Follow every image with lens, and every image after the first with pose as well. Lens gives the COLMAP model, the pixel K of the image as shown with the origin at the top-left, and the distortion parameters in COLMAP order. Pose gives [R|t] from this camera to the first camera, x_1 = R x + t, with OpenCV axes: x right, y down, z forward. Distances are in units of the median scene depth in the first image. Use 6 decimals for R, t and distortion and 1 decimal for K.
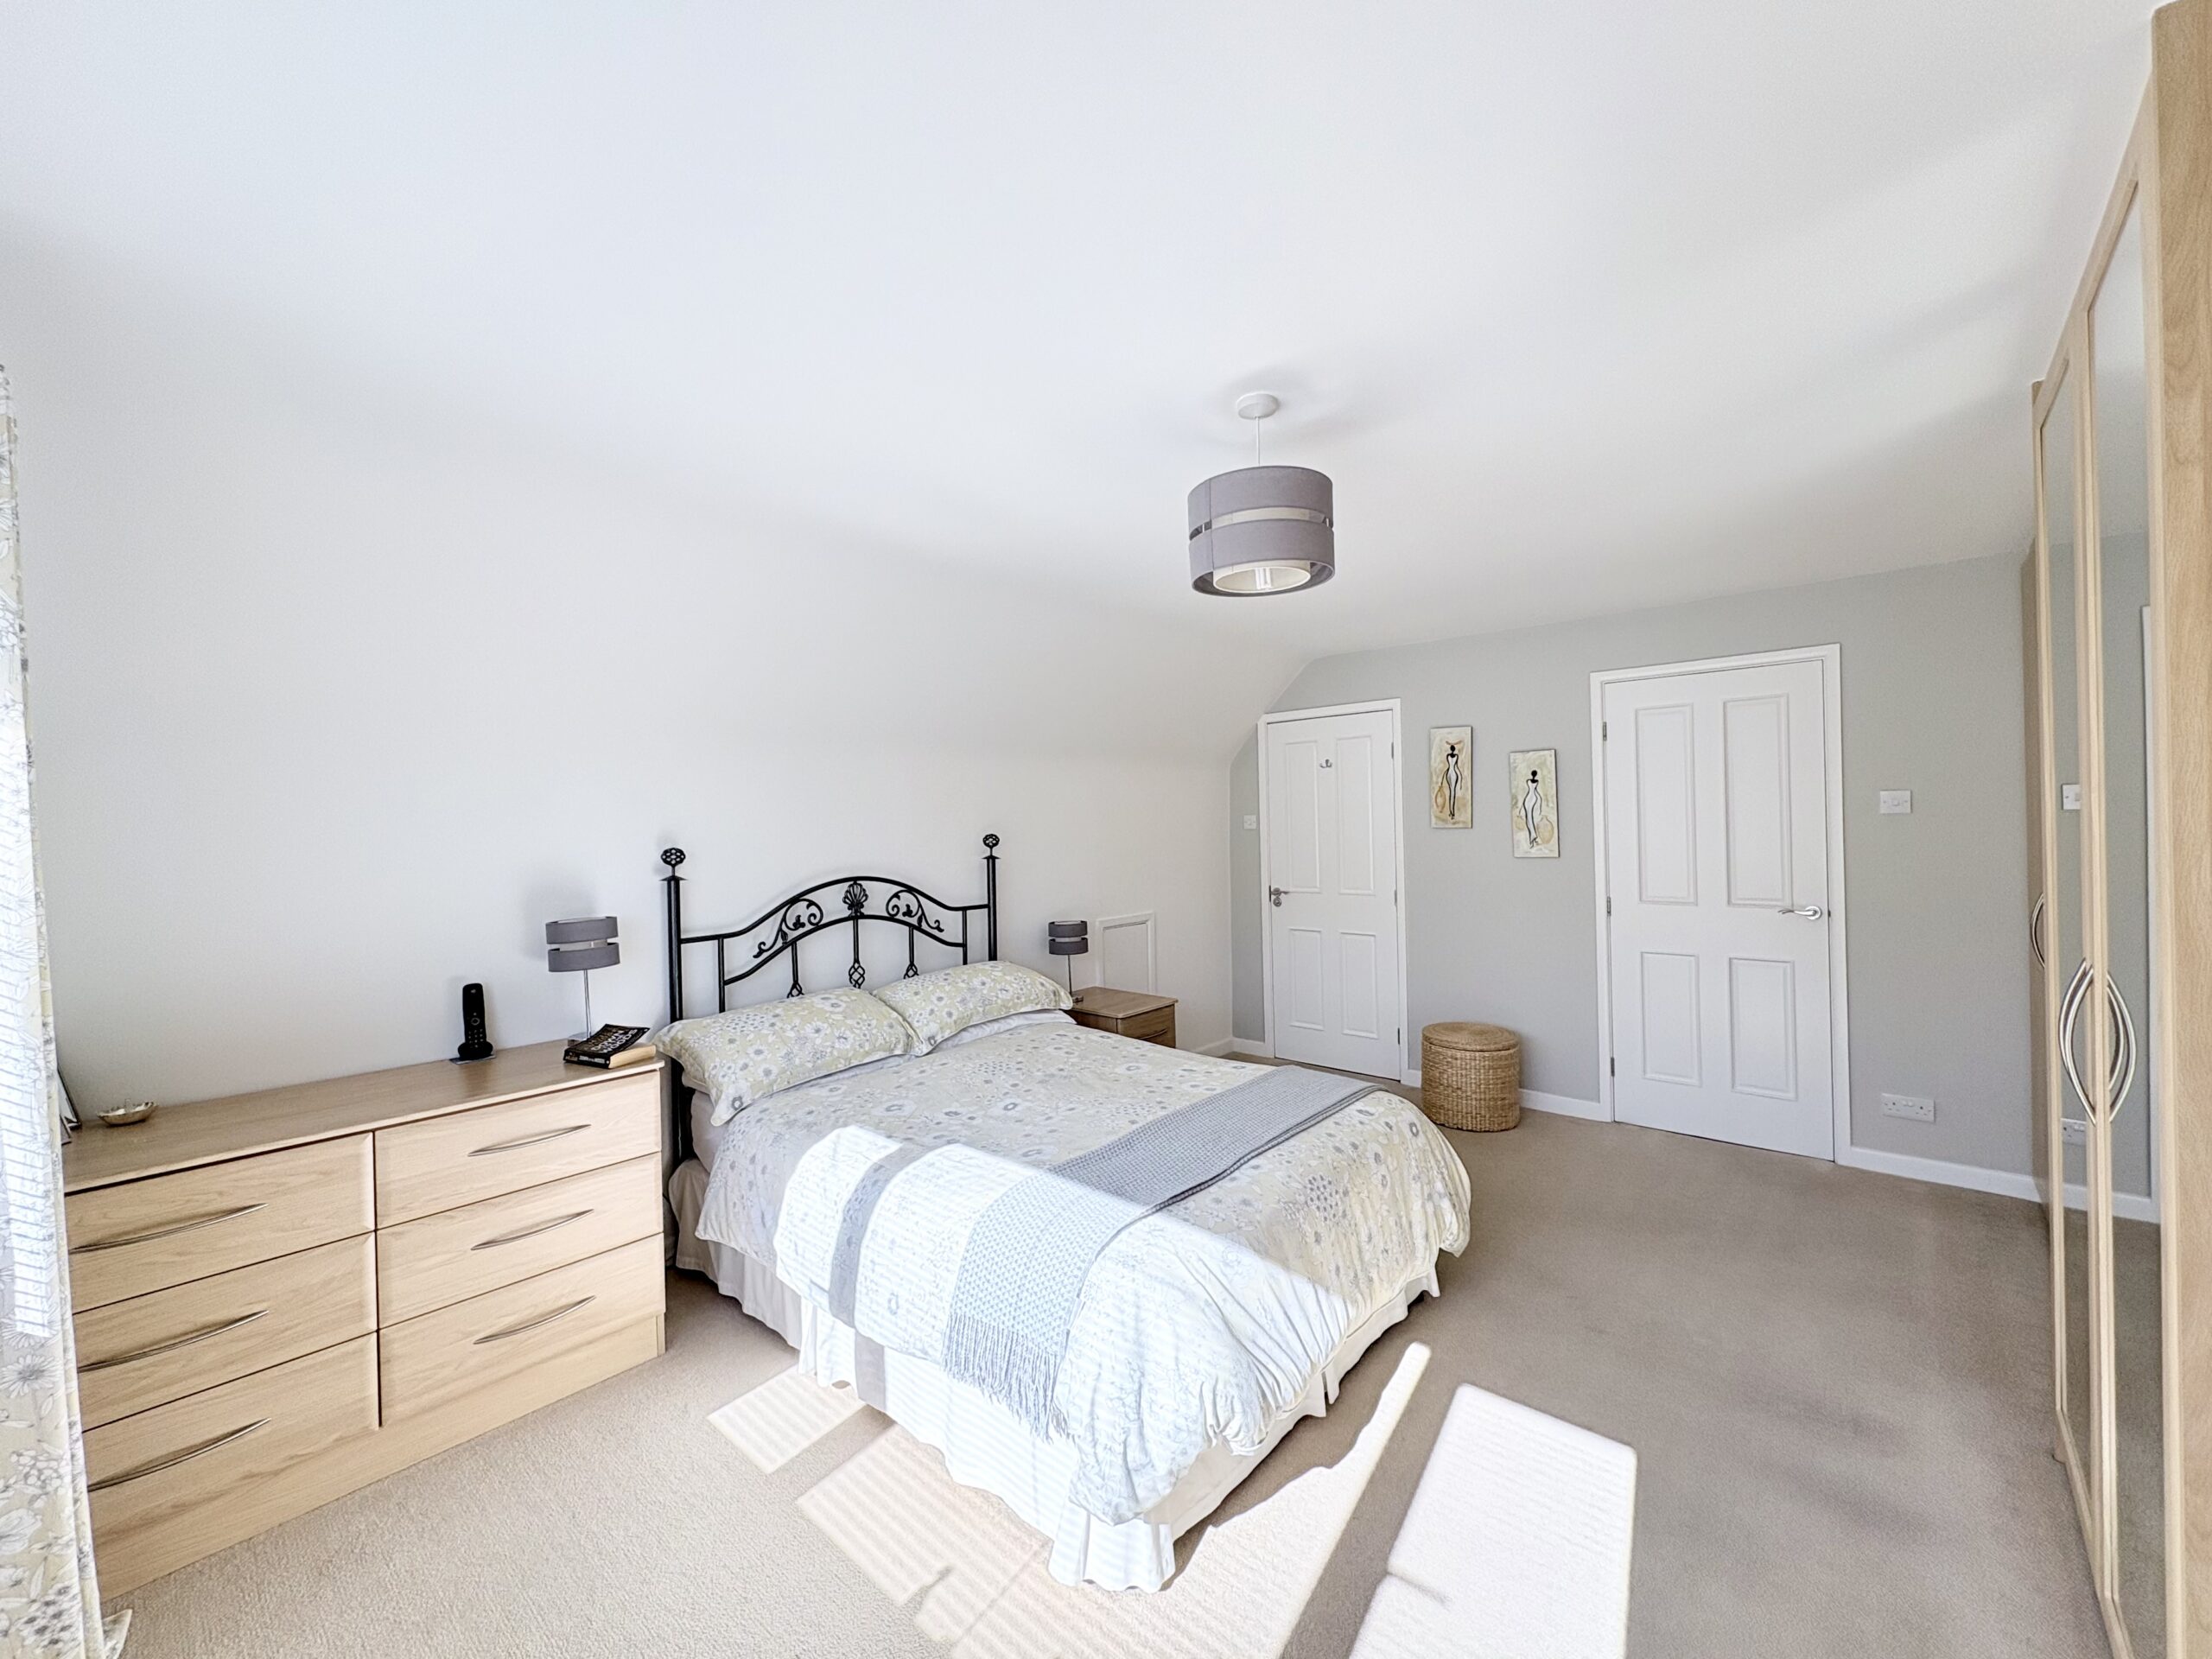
lens RADIAL K [[885.5, 0, 1109.0], [0, 885.5, 831.7], [0, 0, 1]] dist [0.000779, -0.000151]
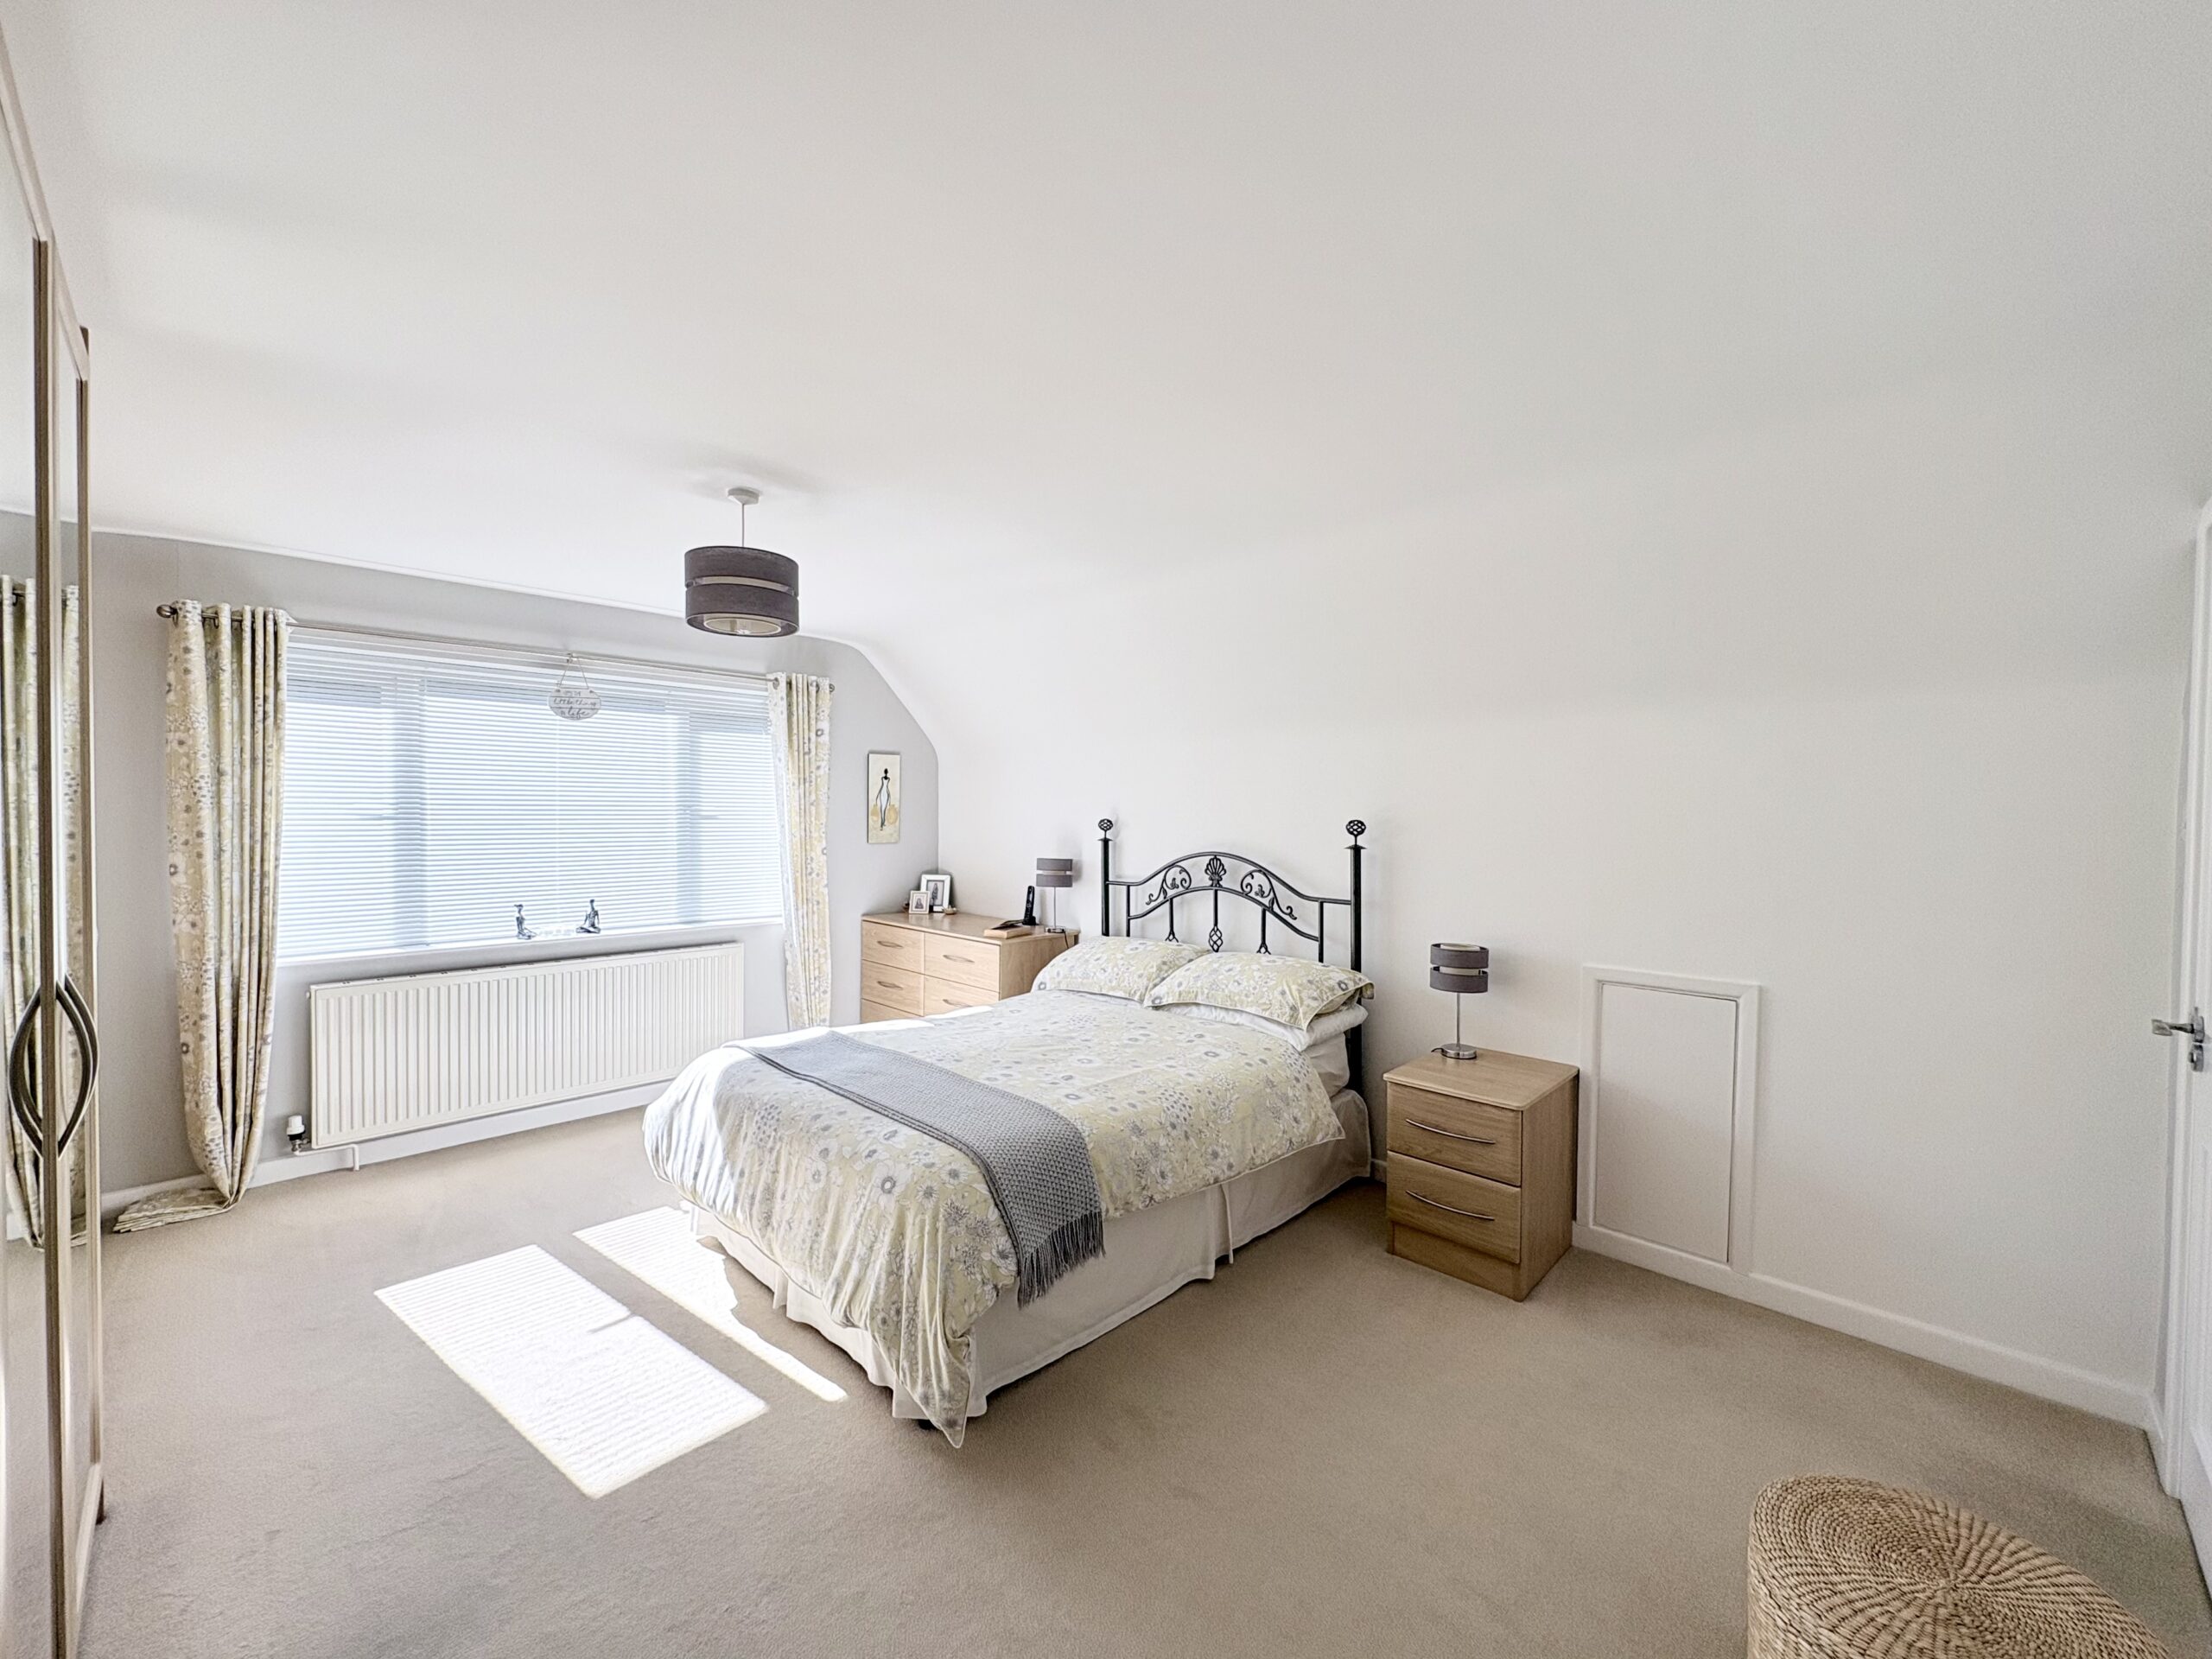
lens RADIAL K [[885.5, 0, 1103.6], [0, 885.5, 830.7], [0, 0, 1]] dist [0.000779, -0.000151]
pose [[-0.049540, 0.047937, -0.997621, 0.872177], [-0.014154, 0.998714, 0.048692, -0.030389], [0.998672, 0.016533, -0.048798, 0.938110]]
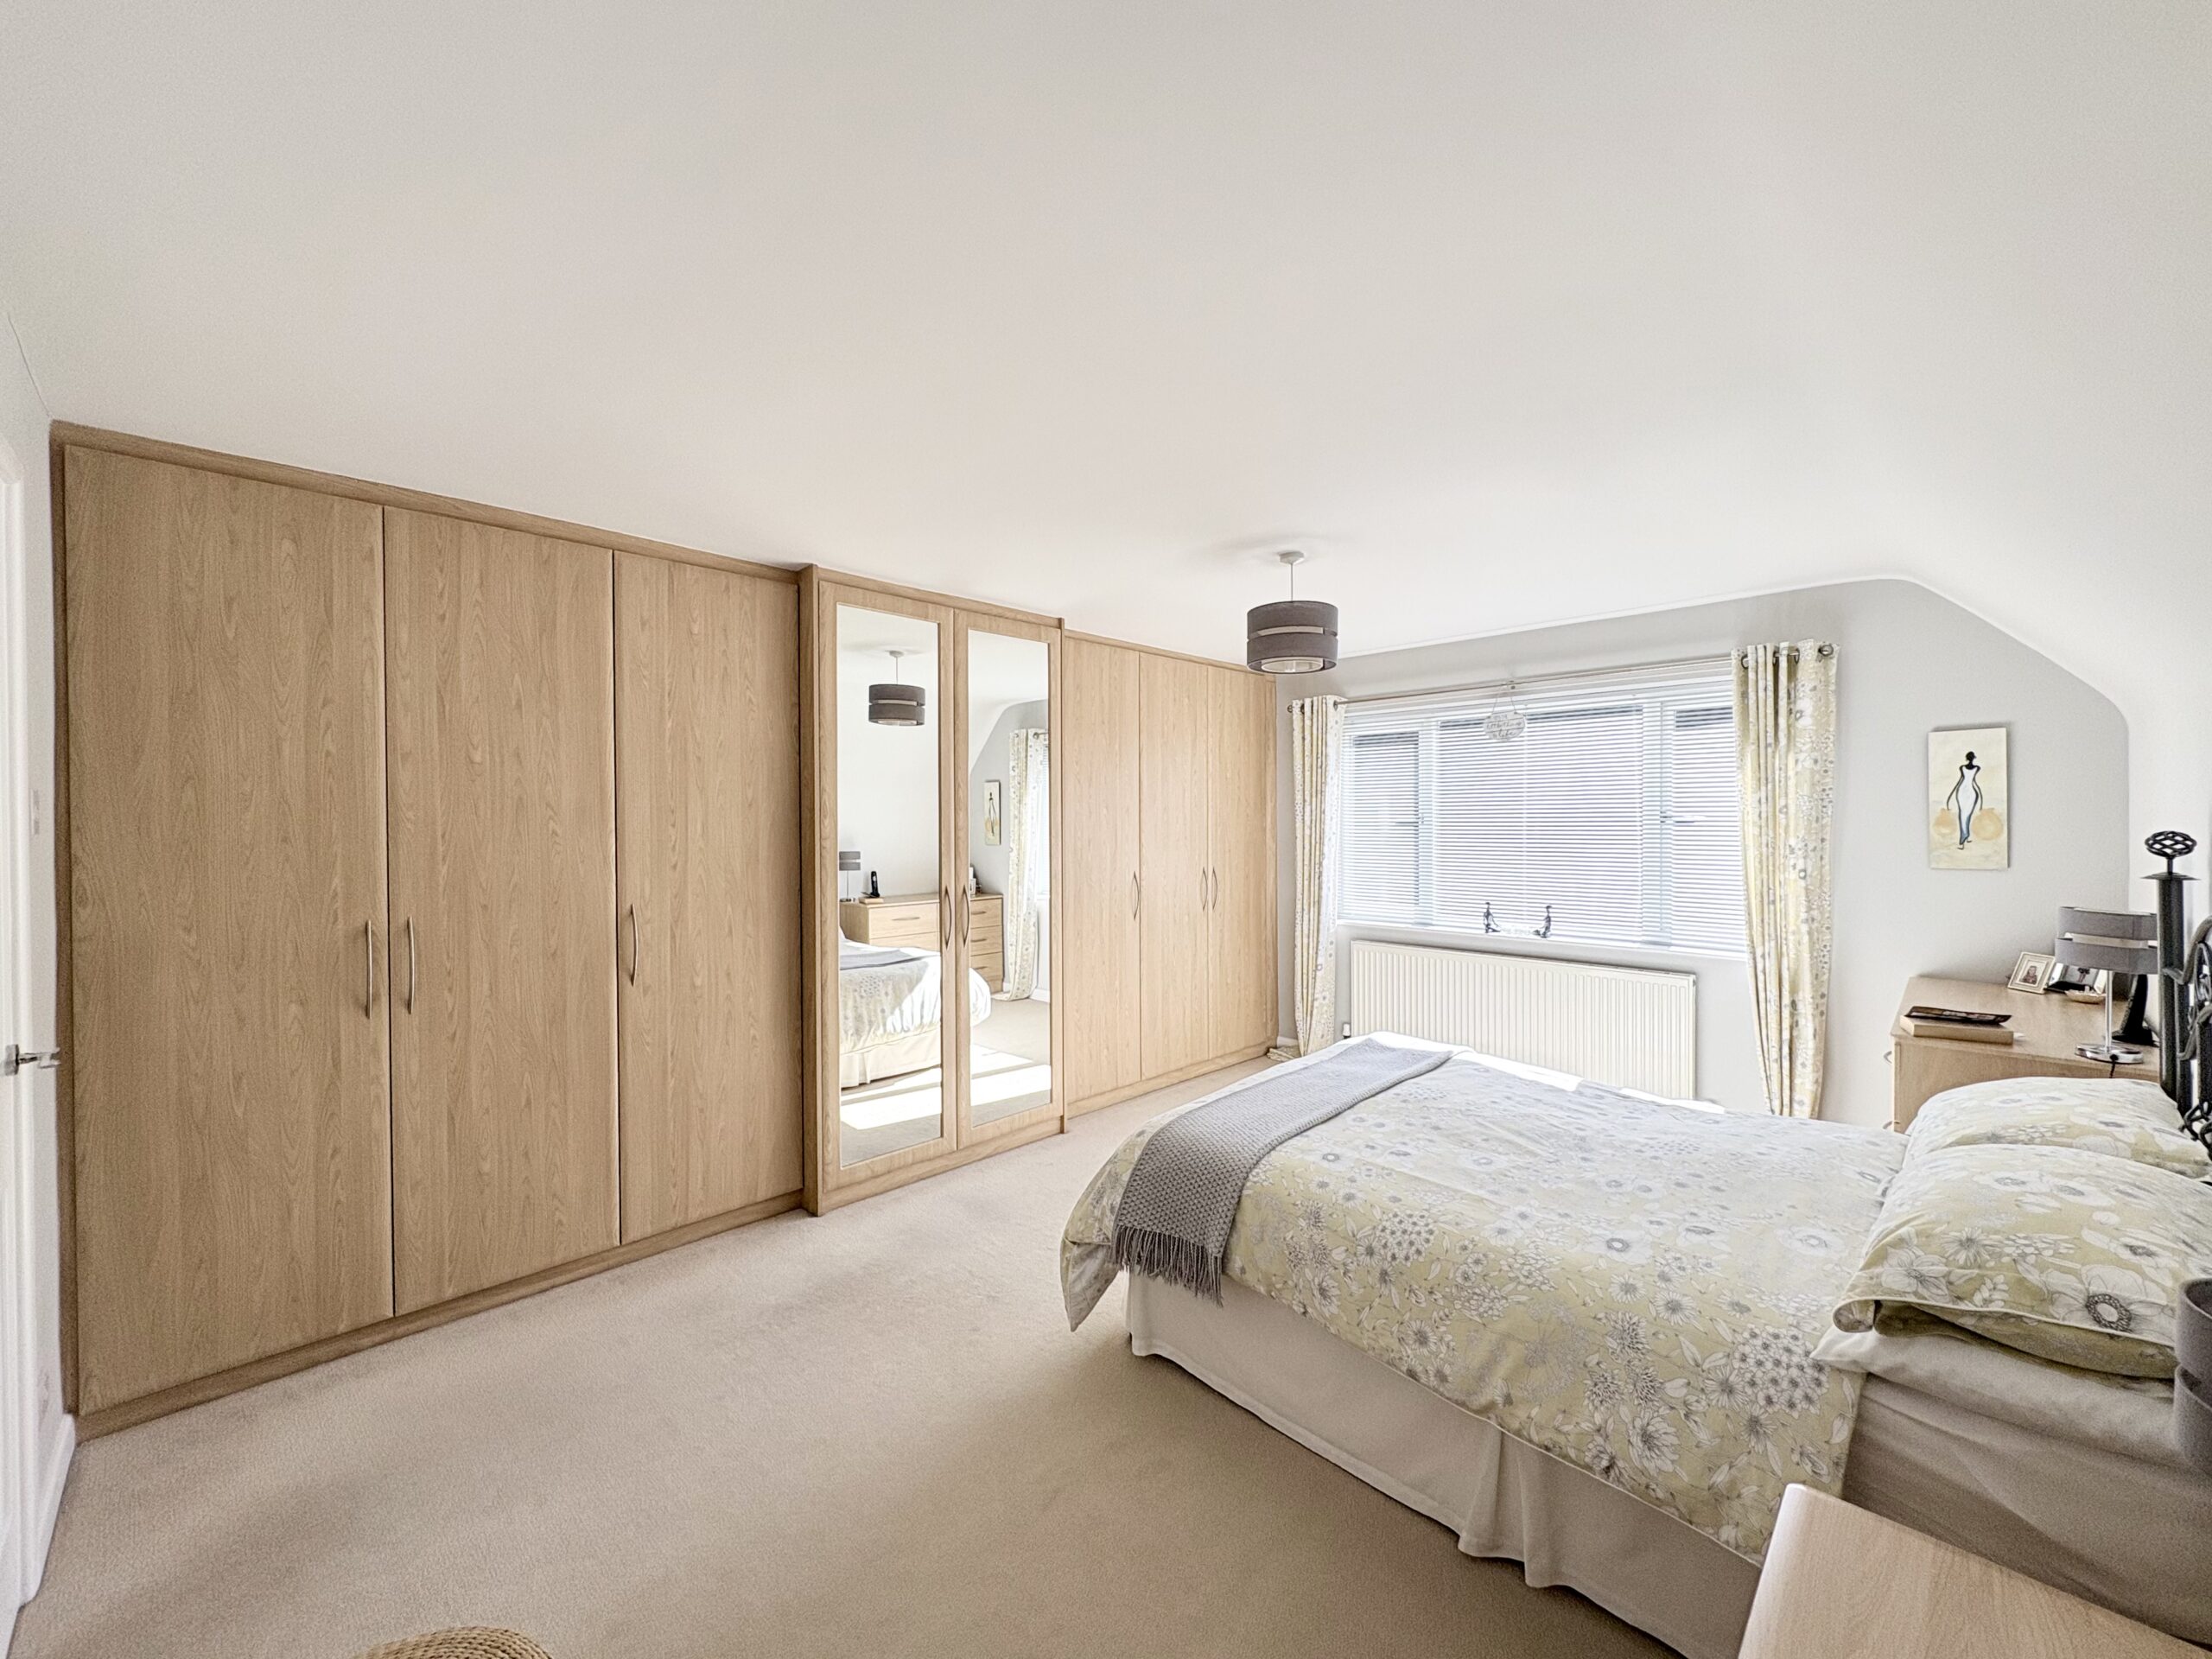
lens RADIAL K [[885.5, 0, 1098.4], [0, 885.5, 828.5], [0, 0, 1]] dist [0.000779, -0.000151]
pose [[-0.996835, 0.029392, 0.073871, 0.242024], [0.030414, 0.999456, 0.012741, -0.015341], [-0.073456, 0.014947, -0.997186, 1.522501]]
